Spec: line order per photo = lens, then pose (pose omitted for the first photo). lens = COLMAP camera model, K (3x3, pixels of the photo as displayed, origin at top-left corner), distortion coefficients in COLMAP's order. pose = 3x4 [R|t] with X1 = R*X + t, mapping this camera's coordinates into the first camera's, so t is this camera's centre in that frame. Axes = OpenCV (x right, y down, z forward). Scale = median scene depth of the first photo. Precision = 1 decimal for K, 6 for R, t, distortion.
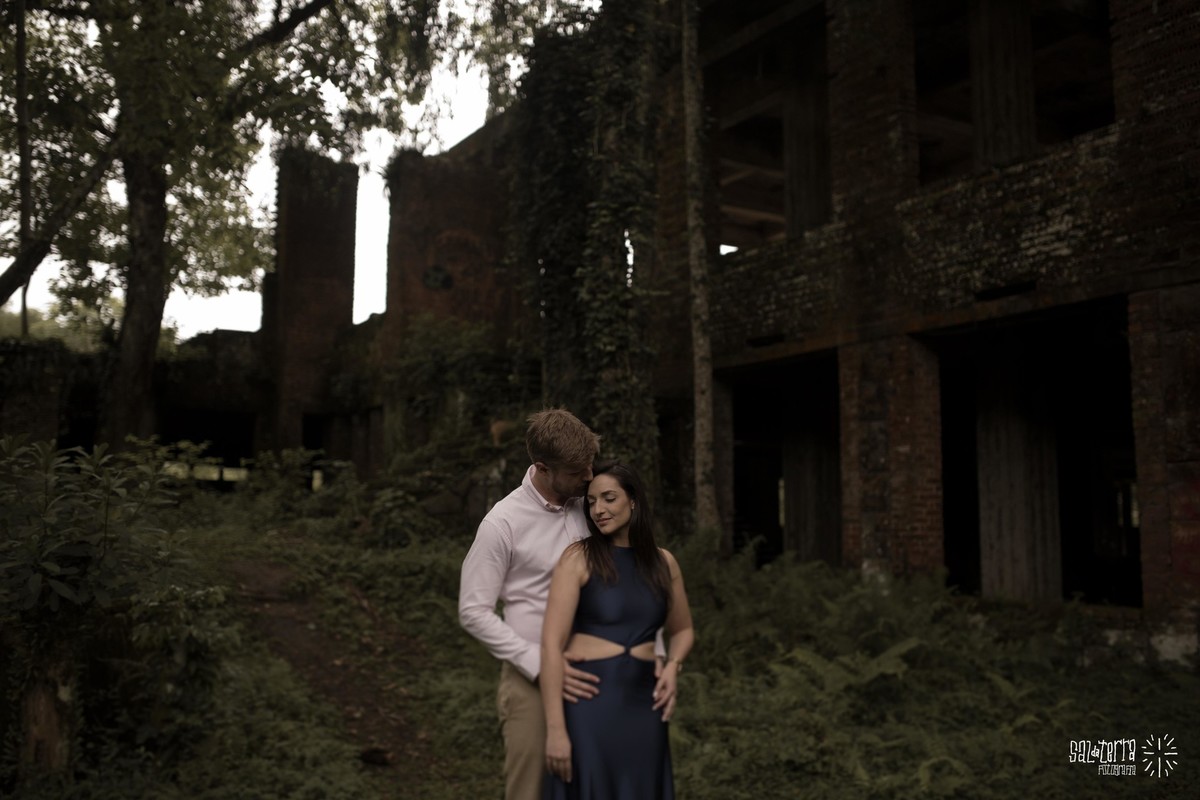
lens RADIAL K [[1149.7, 0, 600.0], [0, 1149.7, 400.0], [0, 0, 1]] dist [-0.059562, 0.089454]
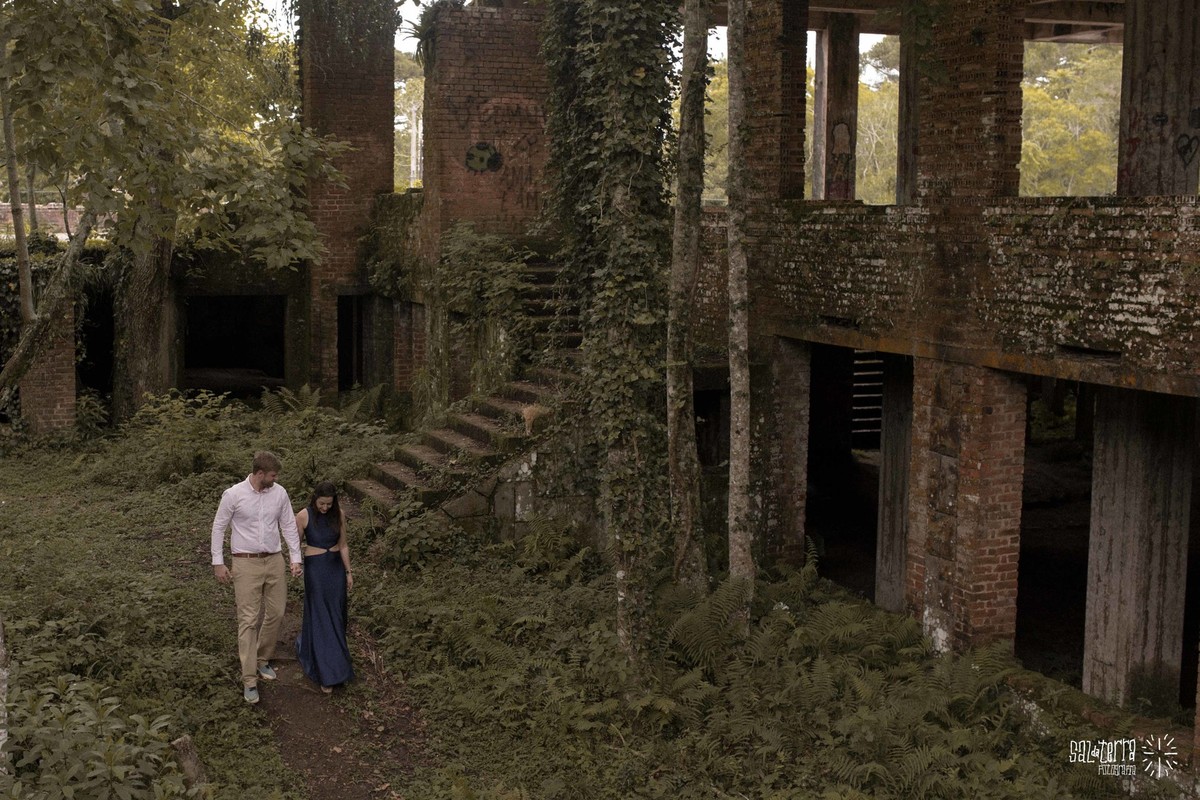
lens RADIAL K [[1533.2, 0, 422.3], [0, 1533.2, 379.2], [0, 0, 1]] dist [-0.064695, 0.105633]
pose [[0.973556, 0.023495, -0.227239, 0.133643], [0.026769, 0.976112, 0.215610, -0.346694], [0.226876, -0.215992, 0.949671, -0.199866]]
